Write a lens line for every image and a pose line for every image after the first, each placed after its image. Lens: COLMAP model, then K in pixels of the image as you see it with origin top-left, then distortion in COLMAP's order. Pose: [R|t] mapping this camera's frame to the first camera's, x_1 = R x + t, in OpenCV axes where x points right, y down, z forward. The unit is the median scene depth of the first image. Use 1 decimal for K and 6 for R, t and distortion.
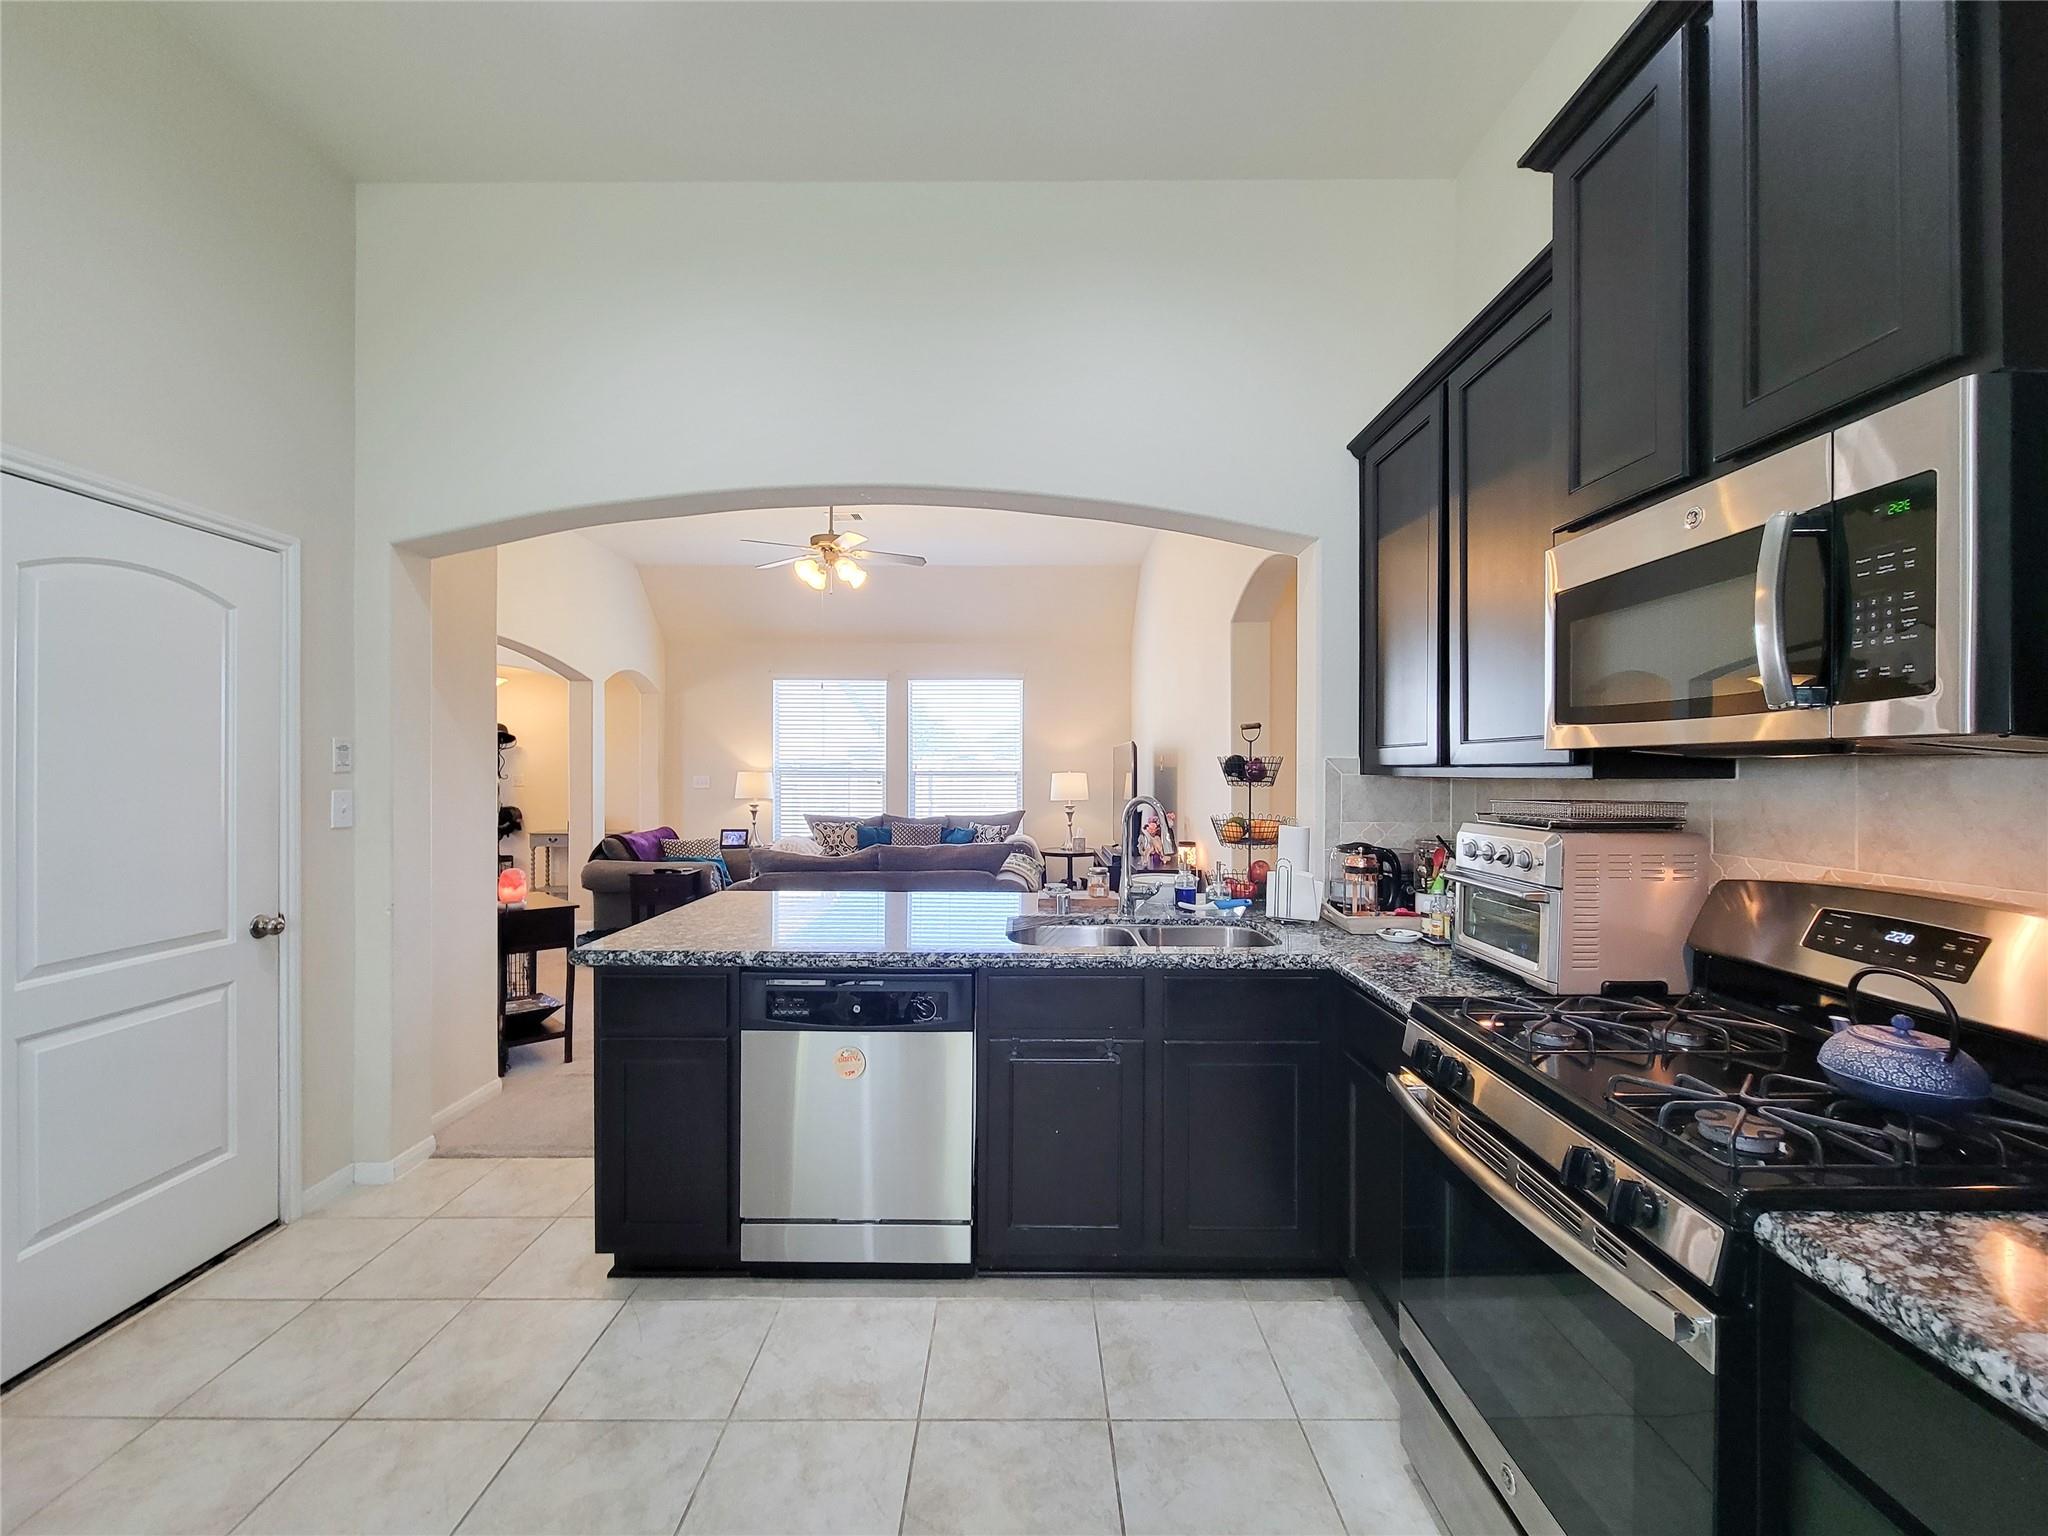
lens RADIAL K [[843.5, 0, 1020.7], [0, 843.5, 744.8], [0, 0, 1]] dist [0.007169, -0.004552]
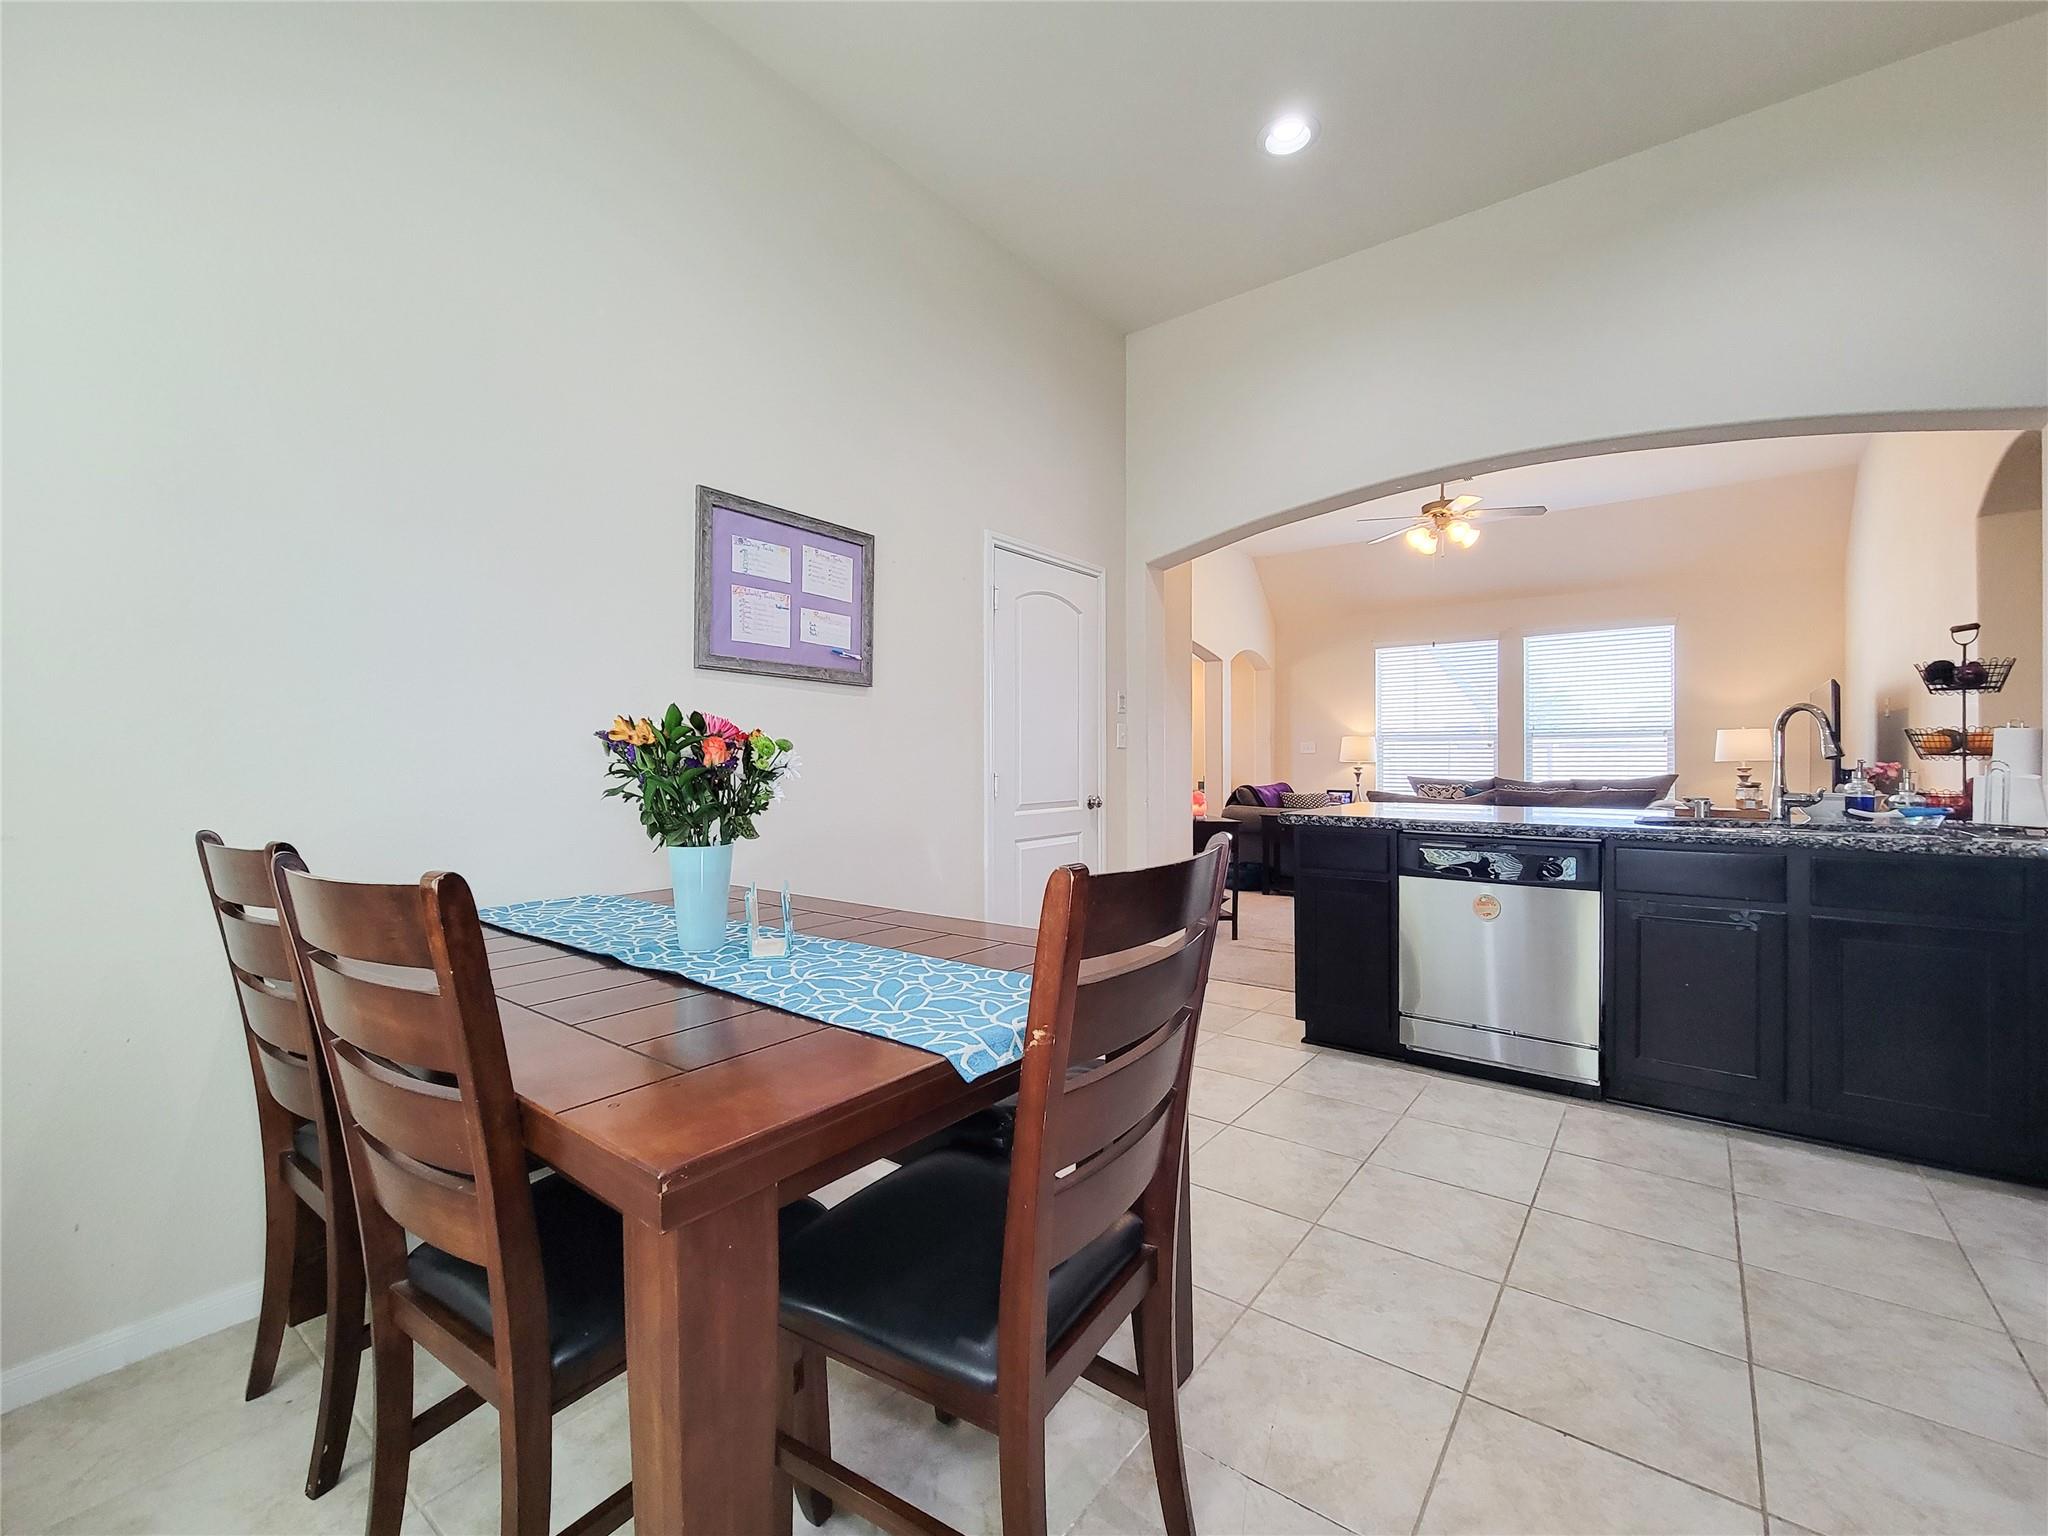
lens RADIAL K [[843.5, 0, 1023.4], [0, 843.5, 764.1], [0, 0, 1]] dist [0.007169, -0.004552]
pose [[0.788849, 0.001322, -0.614586, 0.028885], [0.024300, 0.999149, 0.033340, 0.071884], [0.614107, -0.041235, 0.788145, -0.371545]]
